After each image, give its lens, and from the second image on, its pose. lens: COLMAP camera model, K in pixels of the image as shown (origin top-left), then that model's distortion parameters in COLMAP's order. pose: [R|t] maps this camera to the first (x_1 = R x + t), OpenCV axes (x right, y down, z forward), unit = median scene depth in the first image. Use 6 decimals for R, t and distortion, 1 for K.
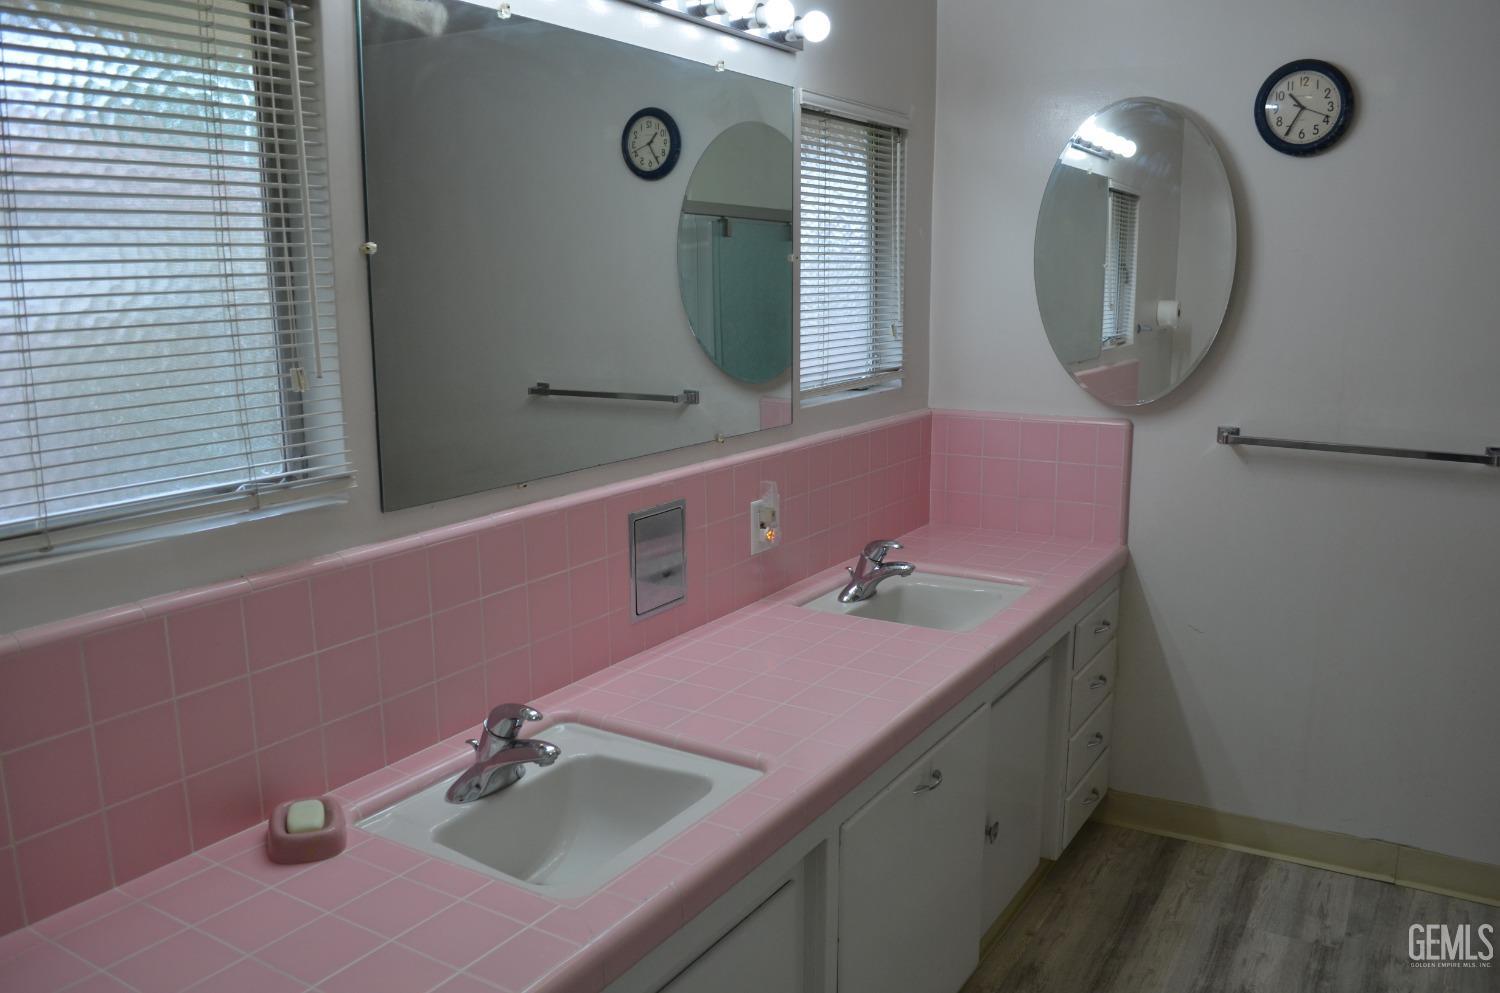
lens RADIAL K [[1162.1, 0, 769.1], [0, 1162.1, 510.0], [0, 0, 1]] dist [-0.085147, 0.011149]
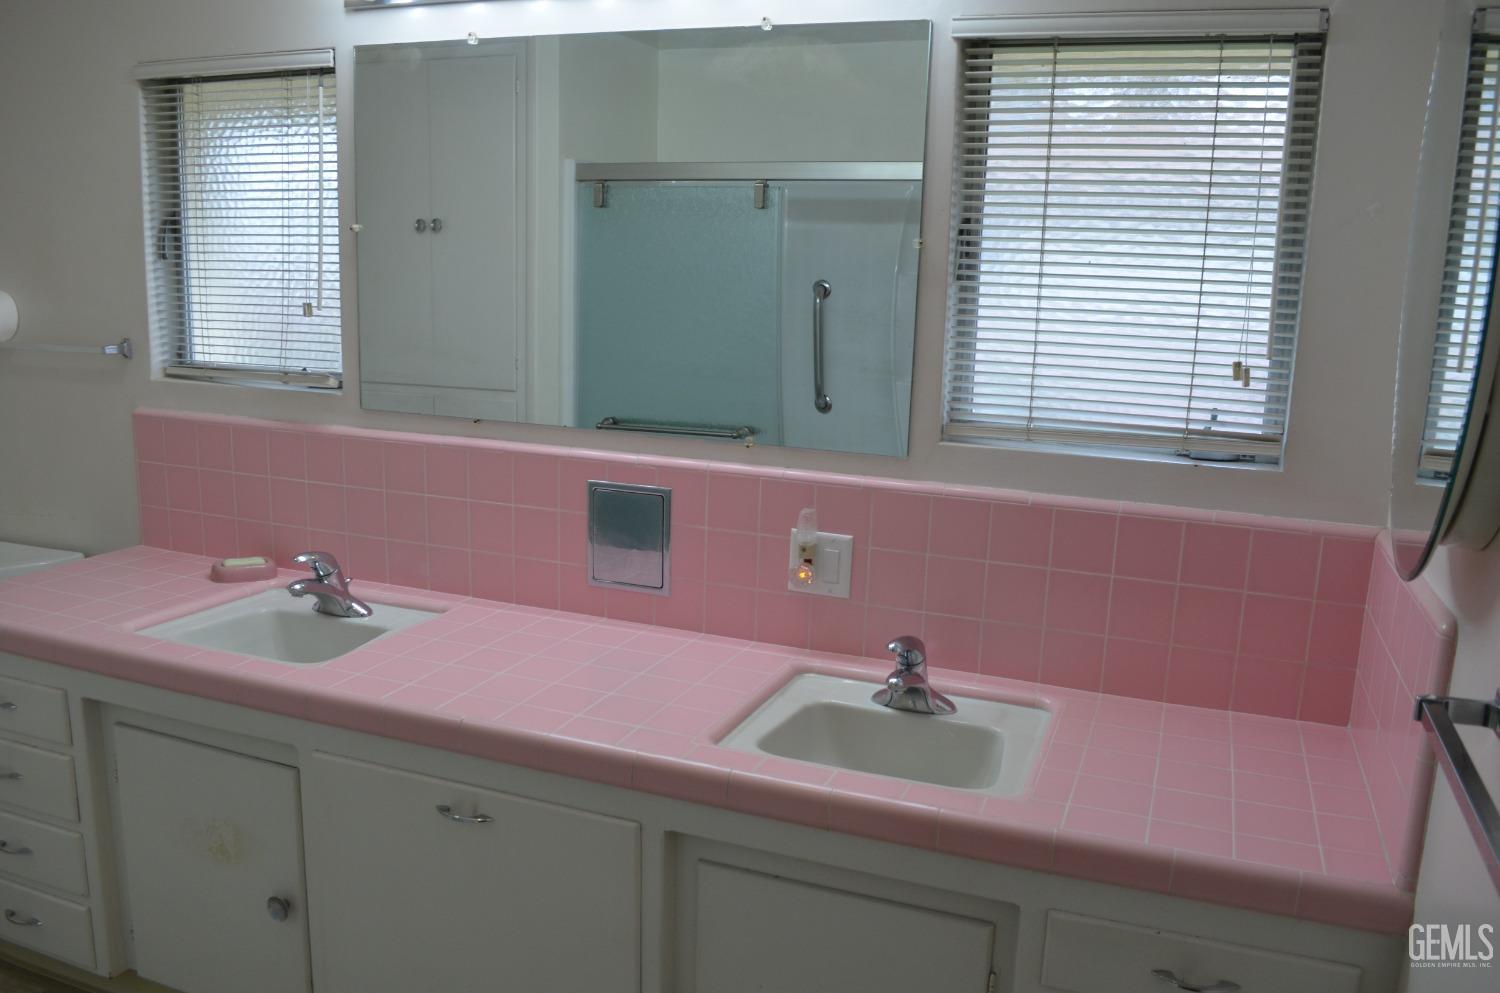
lens RADIAL K [[1220.2, 0, 750.0], [0, 1220.2, 496.5], [0, 0, 1]] dist [-0.096863, 0.003061]
pose [[0.180638, 0.209587, -0.960960, 0.956166], [-0.224309, 0.960063, 0.167226, -0.196878], [0.957630, 0.185345, 0.220436, 0.882224]]
